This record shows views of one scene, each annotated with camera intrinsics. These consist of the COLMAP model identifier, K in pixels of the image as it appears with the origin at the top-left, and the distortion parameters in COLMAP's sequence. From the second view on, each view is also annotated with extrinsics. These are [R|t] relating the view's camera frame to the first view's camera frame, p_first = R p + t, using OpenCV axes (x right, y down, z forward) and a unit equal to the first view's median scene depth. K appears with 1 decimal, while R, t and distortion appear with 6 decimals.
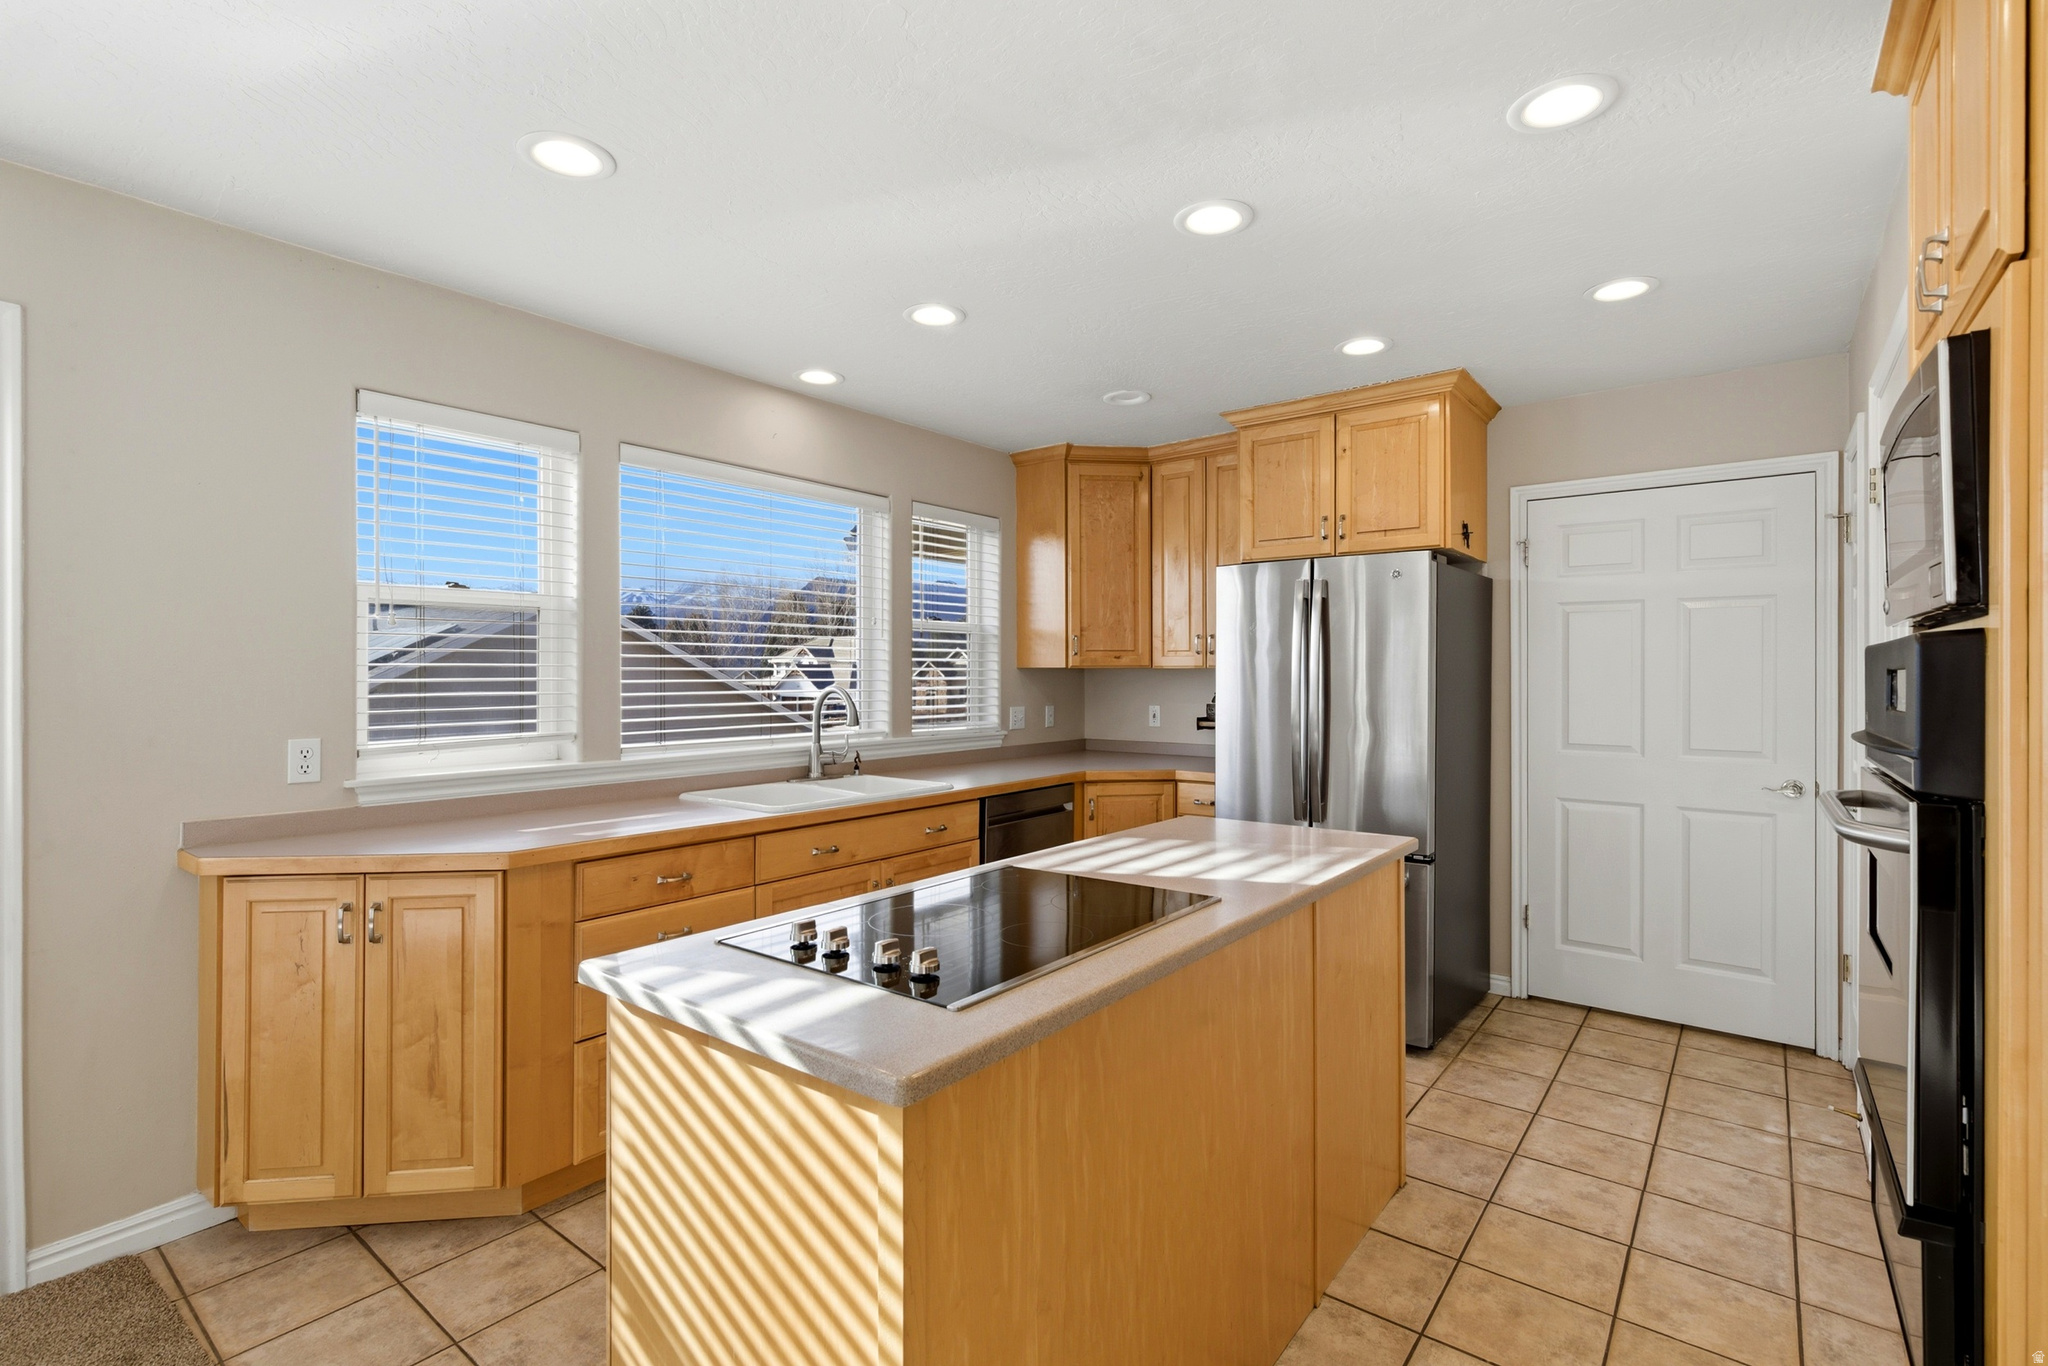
lens RADIAL K [[943.2, 0, 1017.9], [0, 943.2, 664.6], [0, 0, 1]] dist [0.001560, 0.000001]
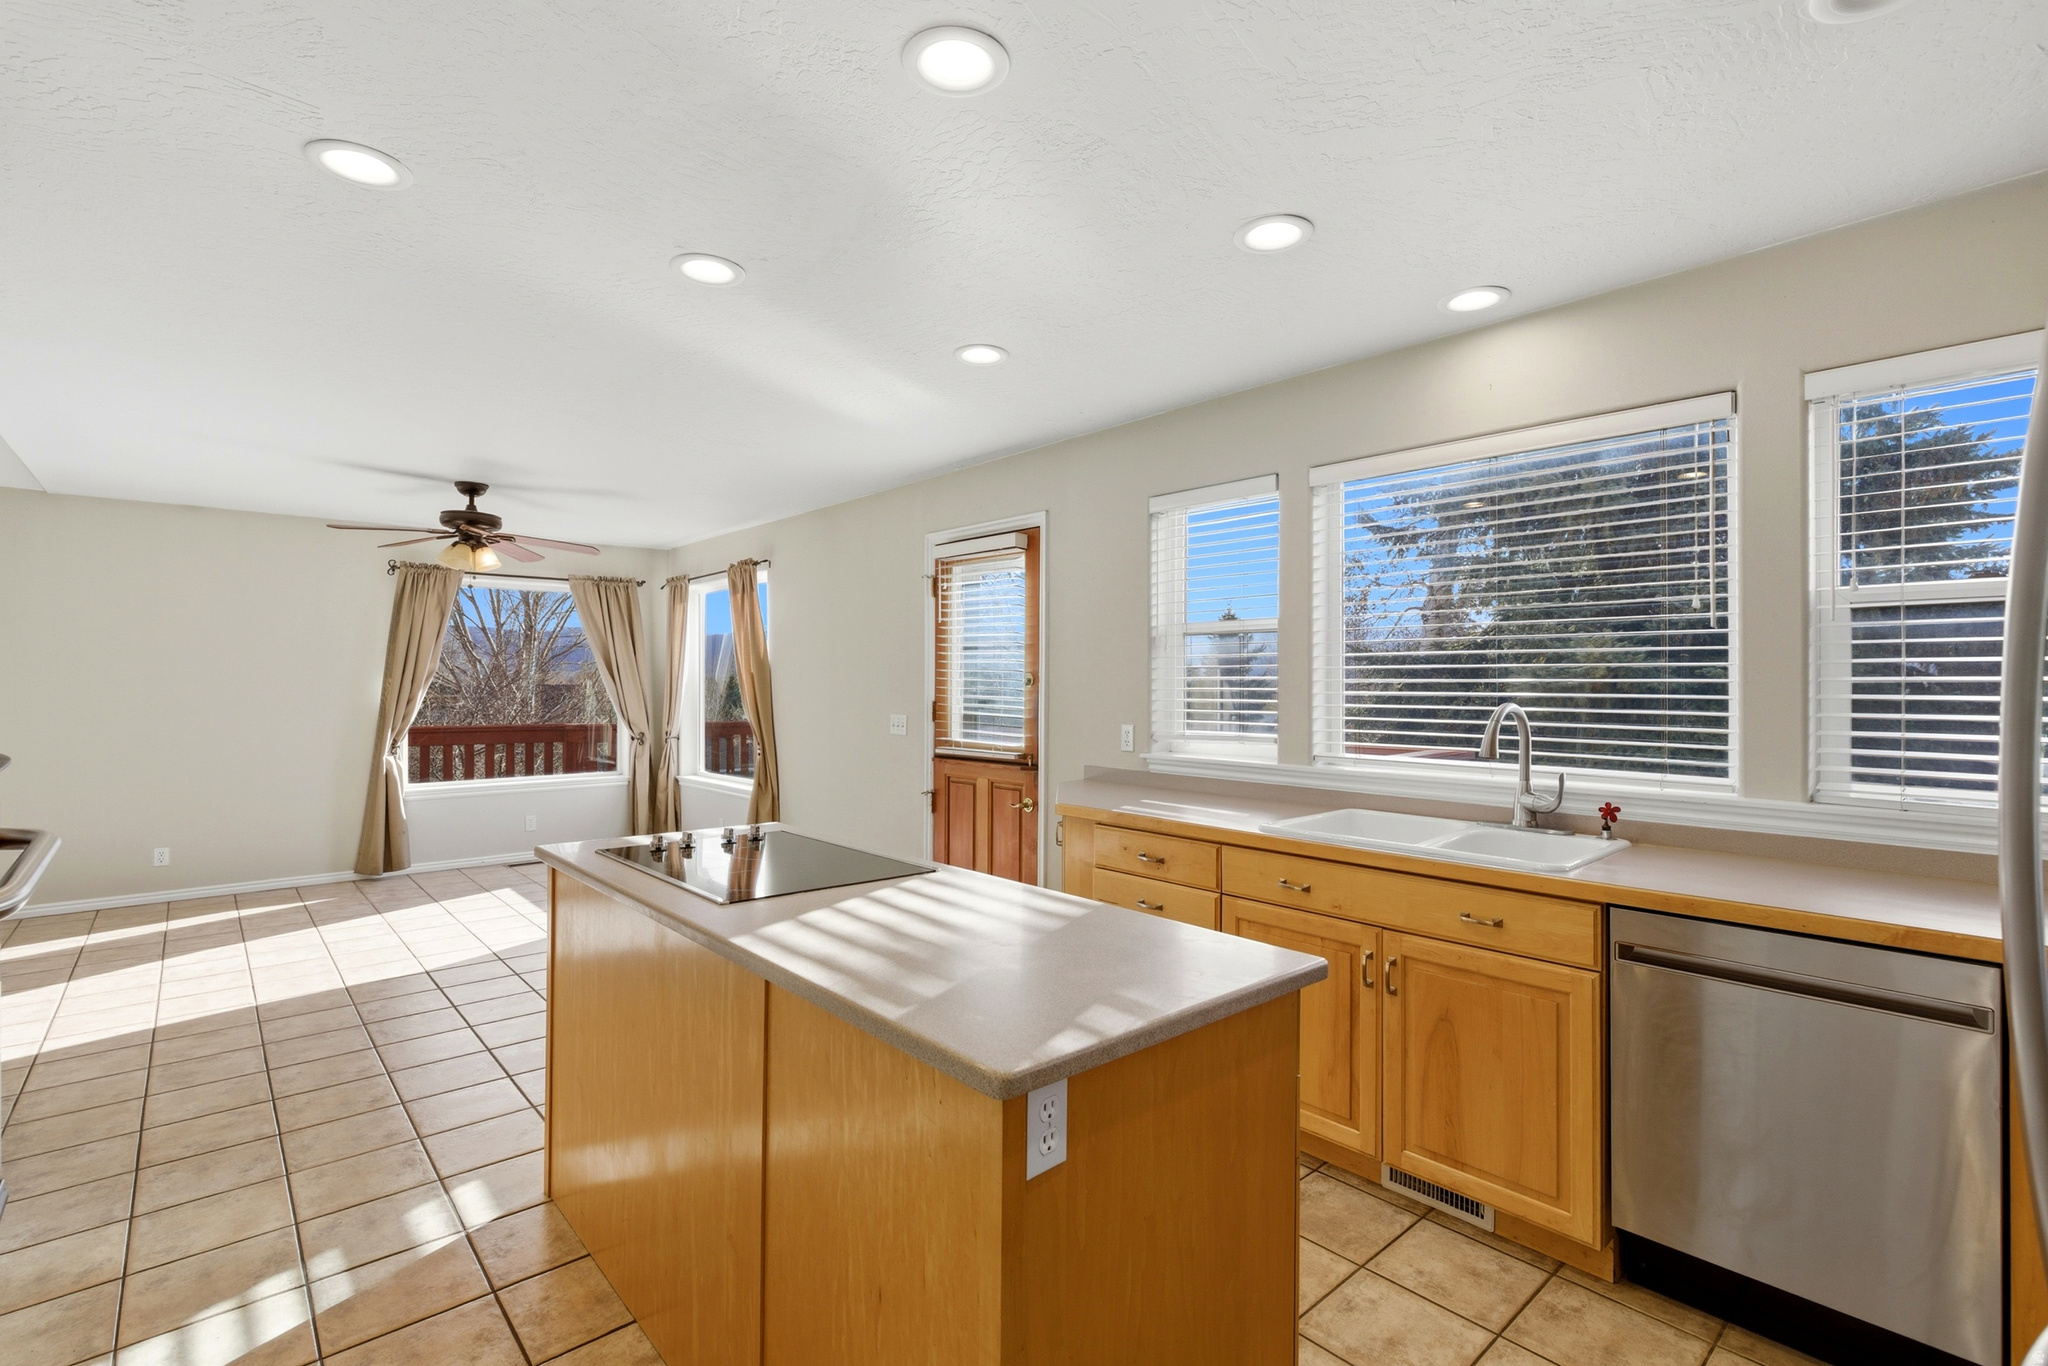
lens RADIAL K [[938.0, 0, 1026.1], [0, 938.0, 677.6], [0, 0, 1]] dist [-0.001233, 0.000049]
pose [[-0.175634, -0.008461, -0.984419, 0.579385], [0.002311, 0.999957, -0.009007, 0.008616], [0.984453, -0.003857, -0.175607, 0.747464]]
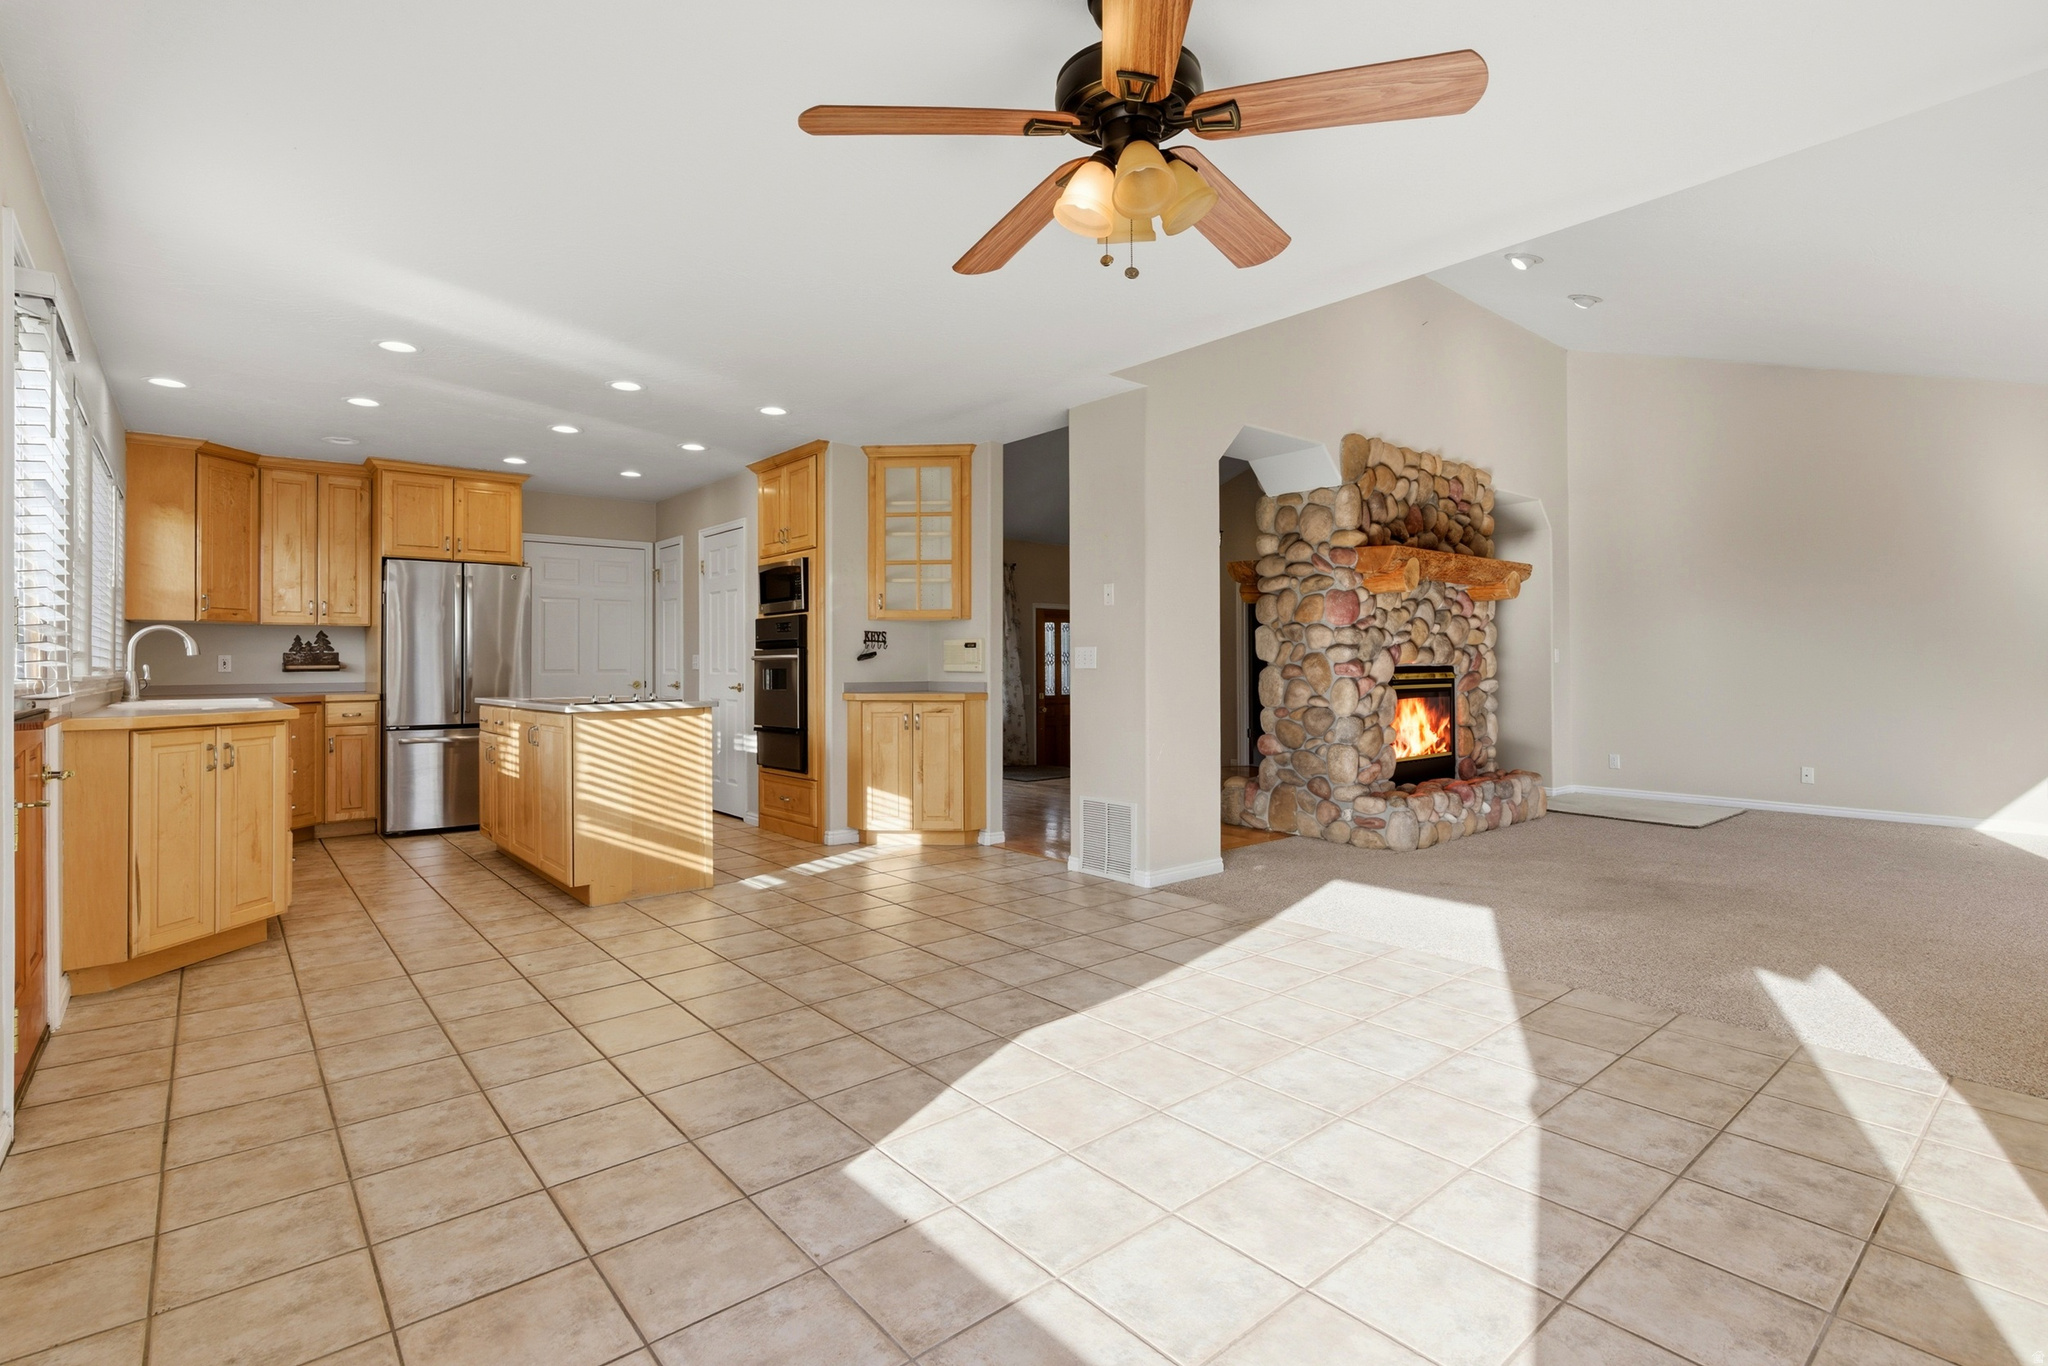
lens RADIAL K [[957.0, 0, 1022.1], [0, 957.0, 653.5], [0, 0, 1]] dist [0.002519, 0.000096]
pose [[0.196608, 0.009306, 0.980438, -1.201445], [-0.001895, 0.999957, -0.009111, 0.069320], [-0.980480, -0.000066, 0.196618, -0.369410]]
